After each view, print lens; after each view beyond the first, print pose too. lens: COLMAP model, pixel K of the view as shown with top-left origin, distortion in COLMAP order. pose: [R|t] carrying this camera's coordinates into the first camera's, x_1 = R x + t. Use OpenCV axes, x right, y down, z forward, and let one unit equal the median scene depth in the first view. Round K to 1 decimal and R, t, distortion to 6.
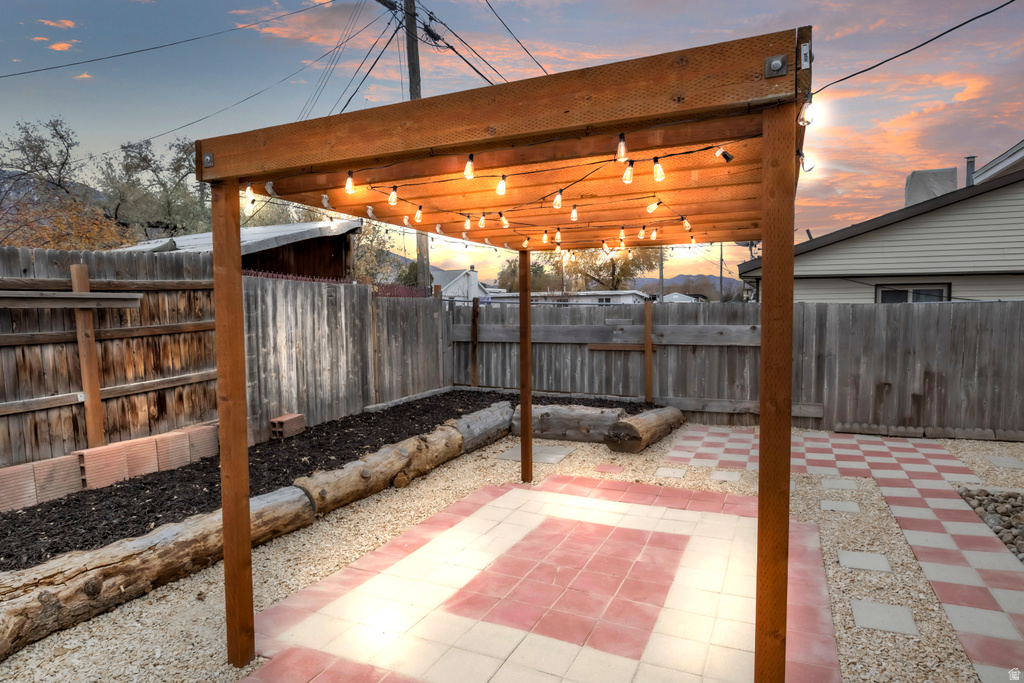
lens RADIAL K [[600.8, 0, 512.0], [0, 600.8, 341.5], [0, 0, 1]] dist [0.000969, 0.000524]
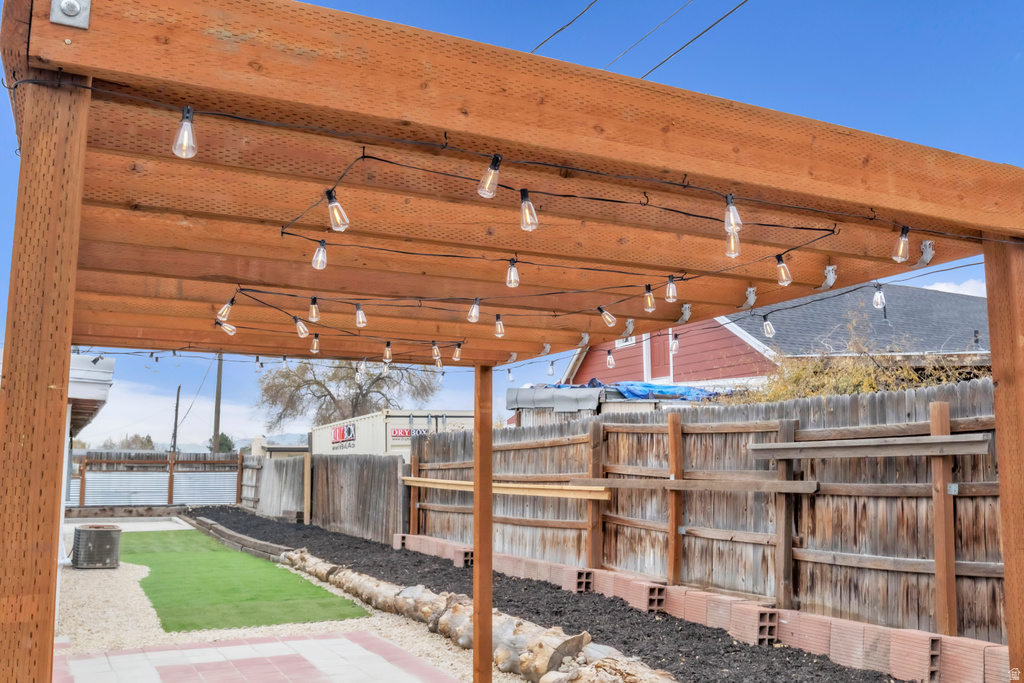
lens RADIAL K [[885.8, 0, 512.0], [0, 885.8, 341.5], [0, 0, 1]] dist [0.003527, -0.058082]
pose [[-0.626374, -0.101333, -0.772908, 0.543644], [-0.029857, 0.993906, -0.106111, -0.060096], [0.778951, -0.043389, -0.625582, 1.216944]]
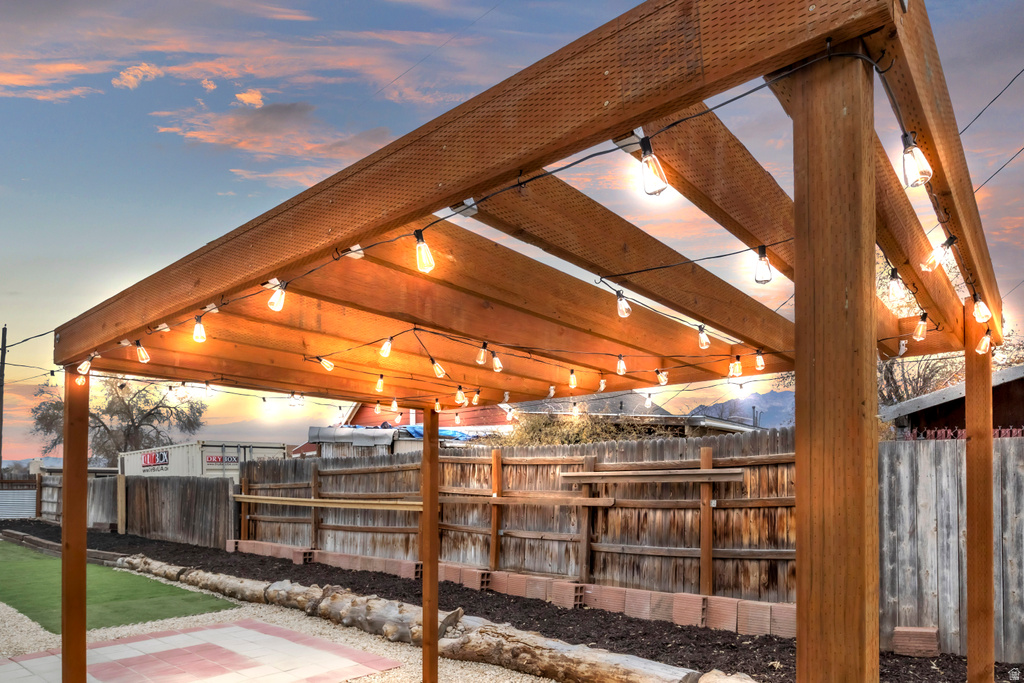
lens RADIAL K [[627.3, 0, 511.5], [0, 627.3, 467.7], [0, 0, 1]] dist [-0.003108, -0.001111]
pose [[-0.281296, -0.021290, -0.959385, 0.611607], [-0.043226, 0.999020, -0.009495, -0.051437], [0.958647, 0.038799, -0.281941, 0.915353]]
